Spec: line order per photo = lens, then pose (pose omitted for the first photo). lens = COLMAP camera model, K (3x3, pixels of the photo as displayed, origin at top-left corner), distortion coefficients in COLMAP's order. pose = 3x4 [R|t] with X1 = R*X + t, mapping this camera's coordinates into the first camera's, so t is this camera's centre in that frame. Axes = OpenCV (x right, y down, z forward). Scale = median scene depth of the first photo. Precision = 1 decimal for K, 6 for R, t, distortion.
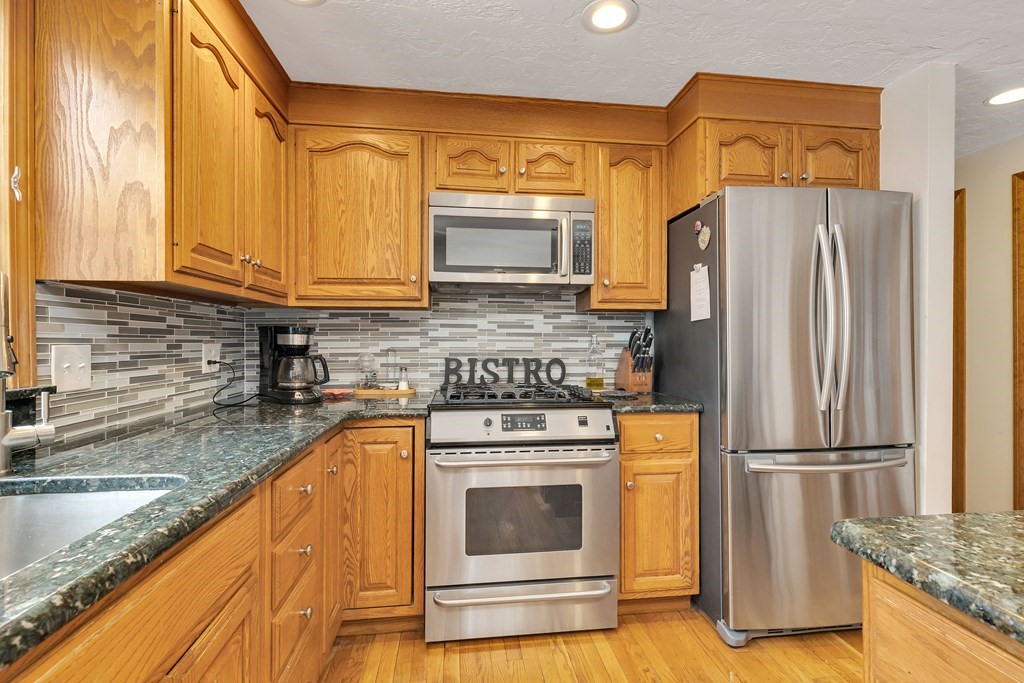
lens RADIAL K [[467.2, 0, 512.0], [0, 467.2, 341.5], [0, 0, 1]] dist [0.002264, -0.000101]
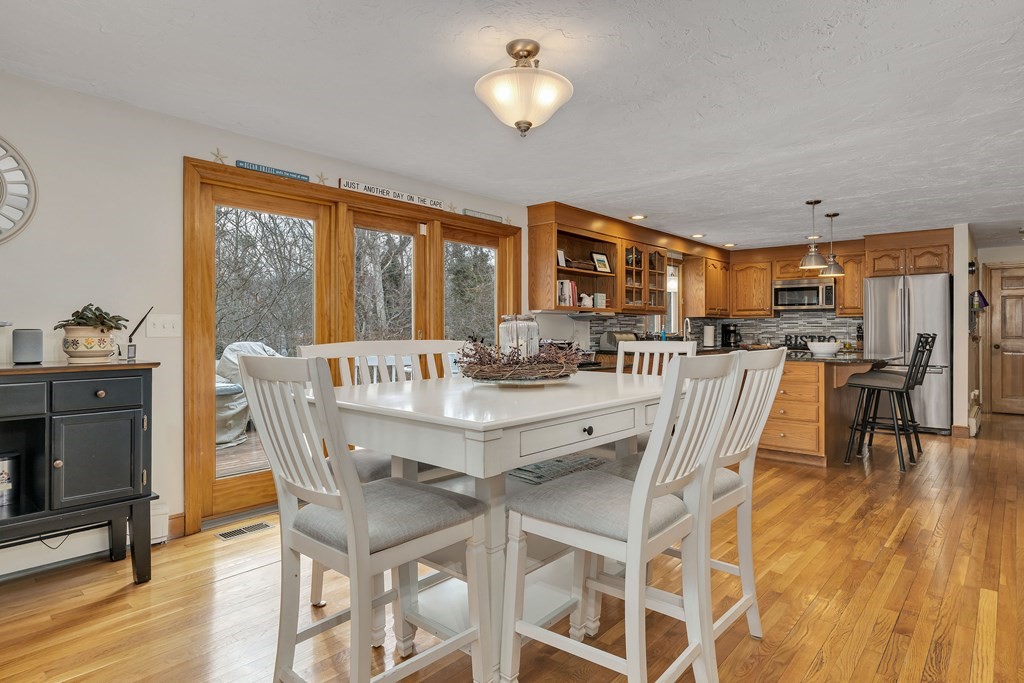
lens RADIAL K [[561.4, 0, 519.3], [0, 561.4, 329.7], [0, 0, 1]] dist [0.008468, 0.000949]
pose [[0.664227, 0.001330, -0.747530, 1.495499], [-0.005678, 0.999979, -0.003266, 0.027269], [0.747509, 0.006414, 0.664220, -2.739476]]
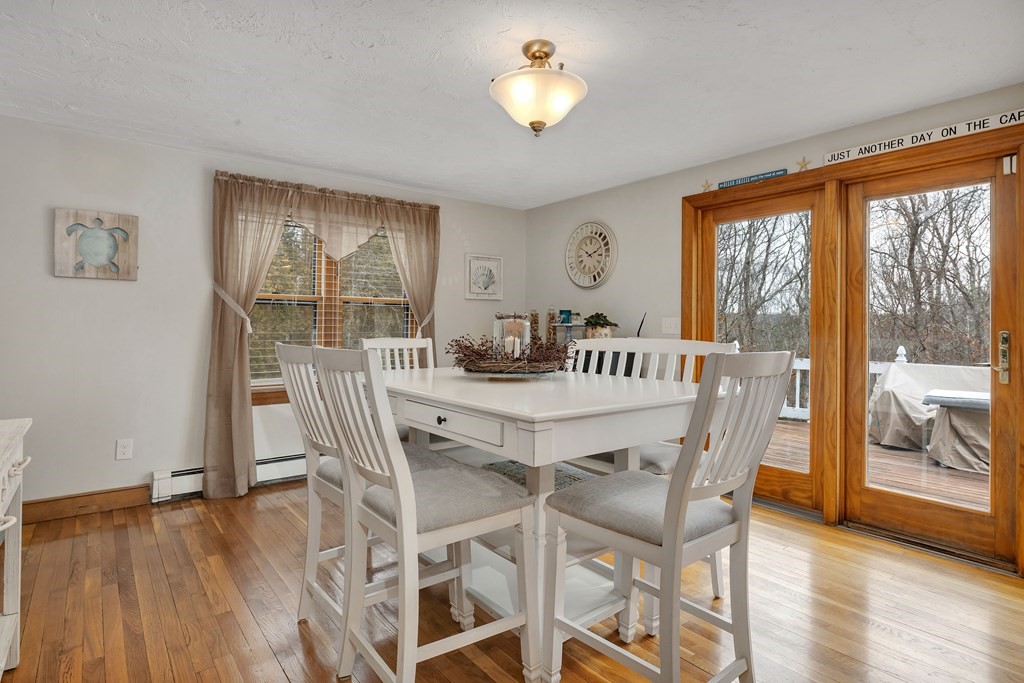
lens RADIAL K [[535.0, 0, 515.0], [0, 535.0, 322.3], [0, 0, 1]] dist [0.000486, -0.000214]
pose [[-0.858192, -0.012299, -0.513182, 1.250800], [-0.012463, 0.999917, -0.003122, 0.018595], [0.513178, 0.003717, -0.858274, -1.124698]]
